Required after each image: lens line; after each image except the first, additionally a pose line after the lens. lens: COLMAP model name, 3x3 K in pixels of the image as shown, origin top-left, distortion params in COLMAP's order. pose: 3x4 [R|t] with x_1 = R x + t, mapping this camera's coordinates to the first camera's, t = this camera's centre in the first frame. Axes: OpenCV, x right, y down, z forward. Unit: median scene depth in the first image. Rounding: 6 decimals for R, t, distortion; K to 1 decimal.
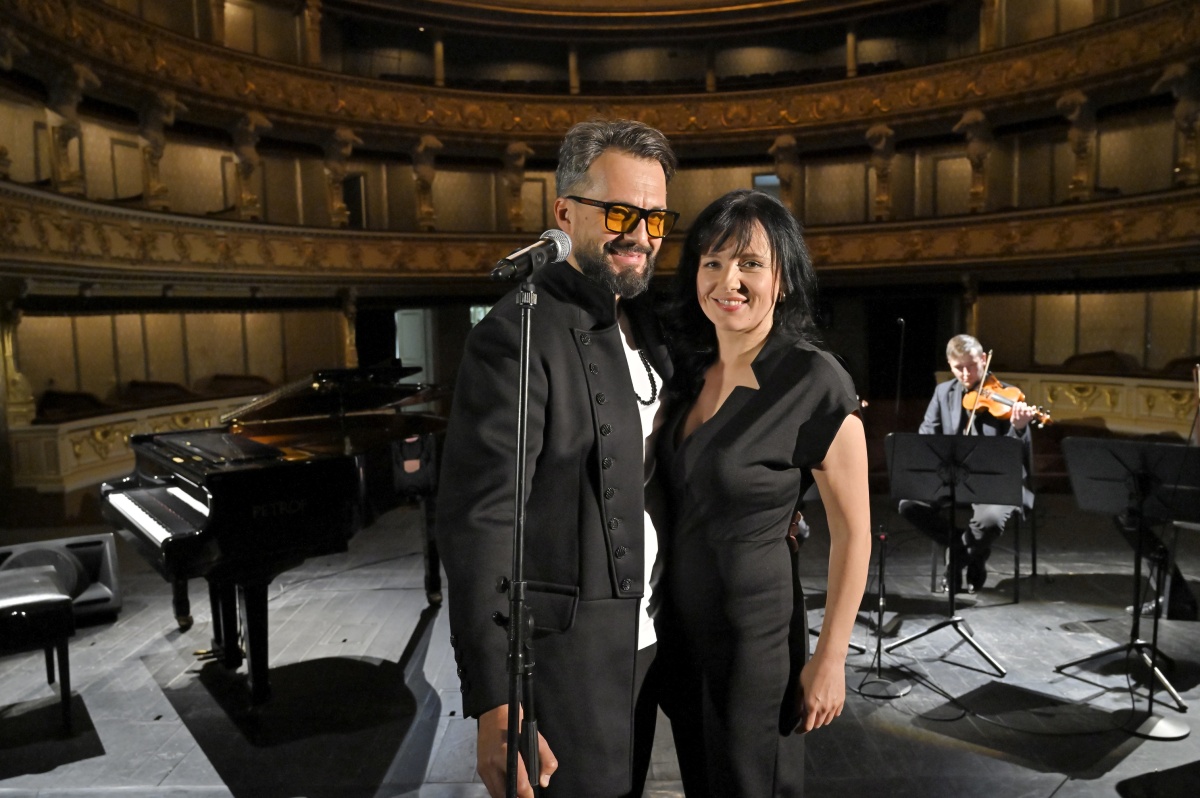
lens RADIAL K [[940.5, 0, 600.1], [0, 940.5, 407.1], [0, 0, 1]] dist [-0.024601, 0.004862]
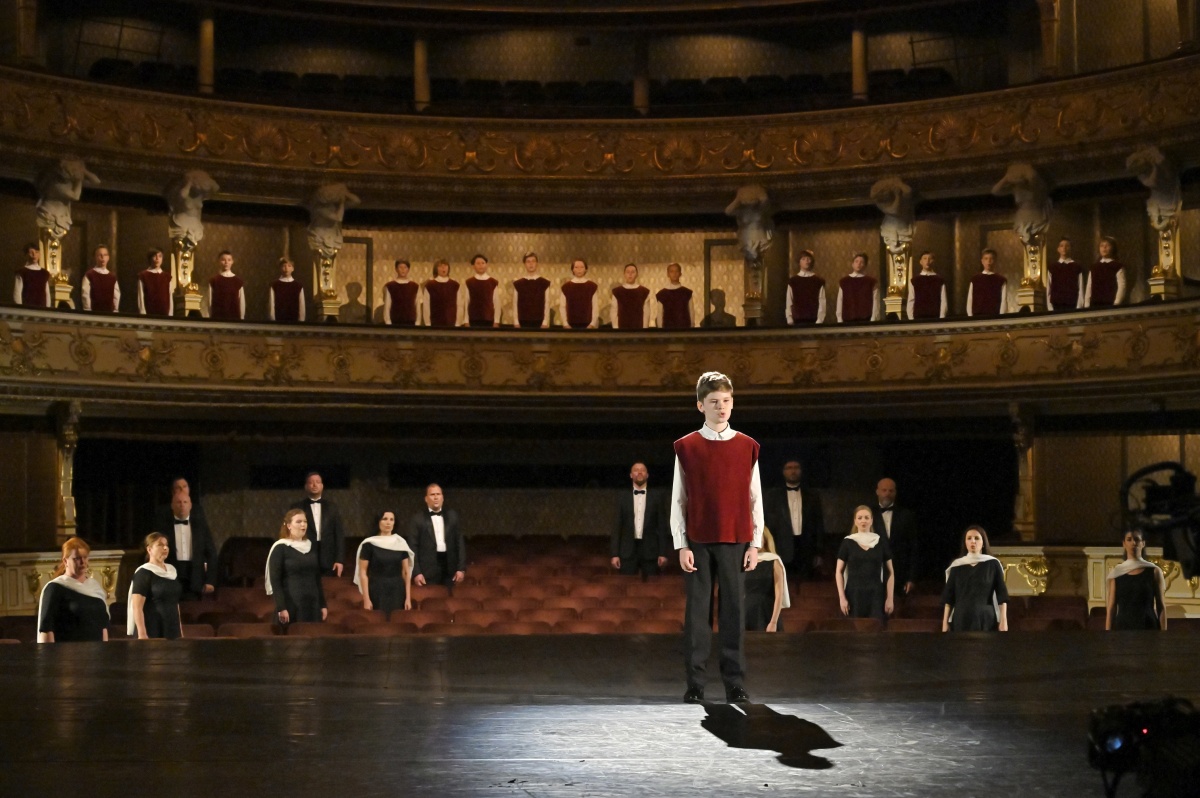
lens RADIAL K [[2207.1, 0, 598.7], [0, 2207.1, 399.5], [0, 0, 1]] dist [-0.043228, 0.000000]
pose [[0.996473, 0.024251, 0.080330, -0.027901], [-0.011913, 0.988514, -0.150657, 0.091675], [-0.083061, 0.149168, 0.985317, -0.500134]]
